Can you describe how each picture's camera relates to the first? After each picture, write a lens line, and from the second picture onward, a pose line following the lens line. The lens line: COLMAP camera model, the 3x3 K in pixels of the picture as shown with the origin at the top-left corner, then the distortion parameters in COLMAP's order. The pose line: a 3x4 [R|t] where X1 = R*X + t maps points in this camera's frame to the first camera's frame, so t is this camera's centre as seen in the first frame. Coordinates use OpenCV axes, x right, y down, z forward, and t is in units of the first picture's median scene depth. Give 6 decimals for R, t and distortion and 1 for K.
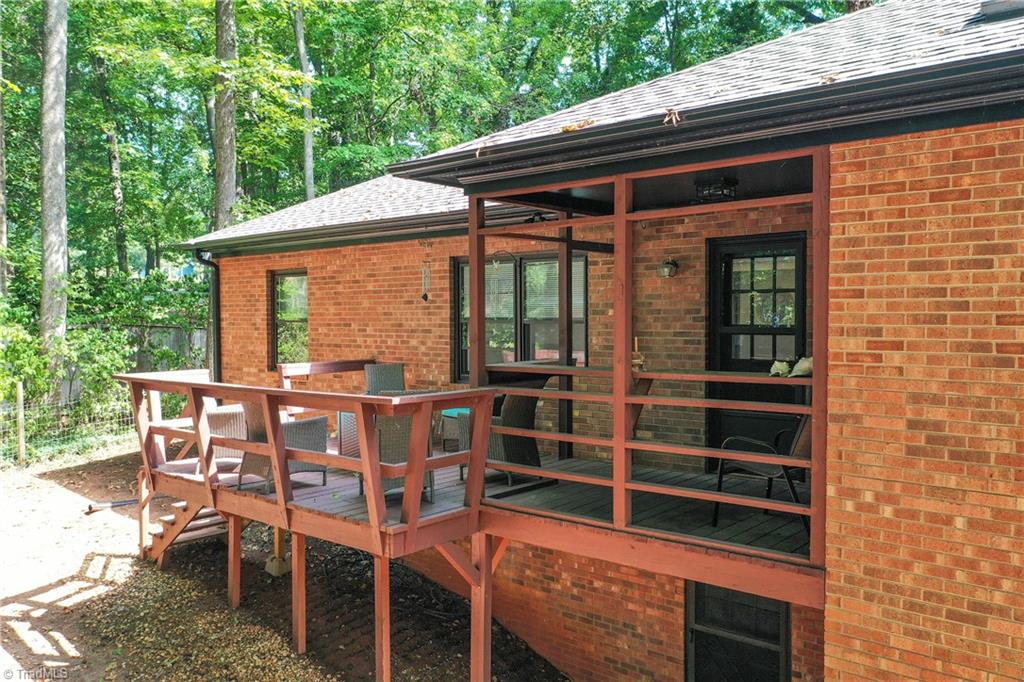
lens RADIAL K [[828.3, 0, 512.0], [0, 828.3, 341.0], [0, 0, 1]] dist [0.009515, 0.002783]
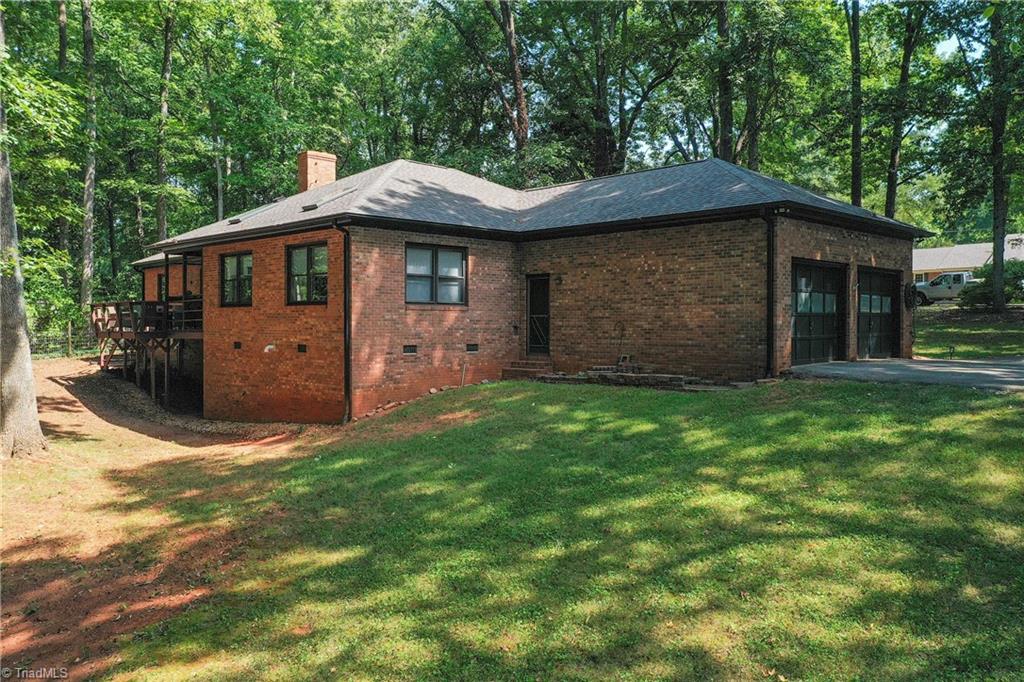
lens RADIAL K [[828.3, 0, 512.0], [0, 828.3, 341.0], [0, 0, 1]] dist [0.009515, 0.002783]
pose [[0.996465, 0.010055, -0.083407, 1.319543], [-0.011361, 0.999820, -0.015202, 0.193133], [0.083239, 0.016095, 0.996400, -1.916328]]
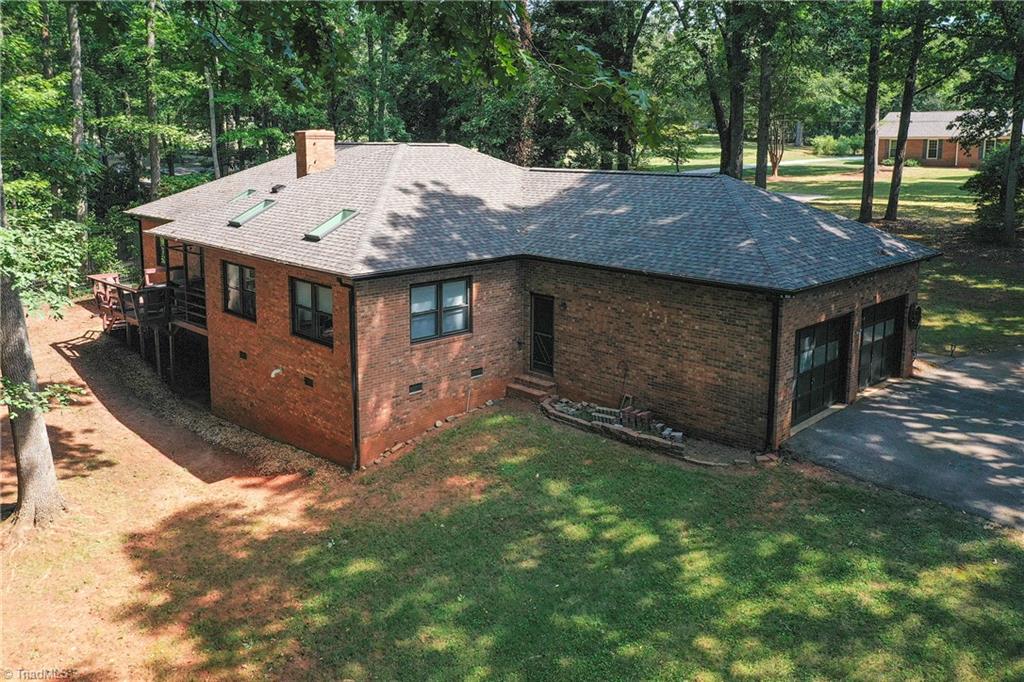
lens RADIAL K [[847.6, 0, 511.8], [0, 847.6, 270.5], [0, 0, 1]] dist [0.009279, 0.004002]
pose [[0.996446, 0.024008, -0.080744, 1.301723], [-0.014342, 0.992883, 0.118226, -0.353695], [0.083008, -0.116647, 0.989699, -1.942780]]
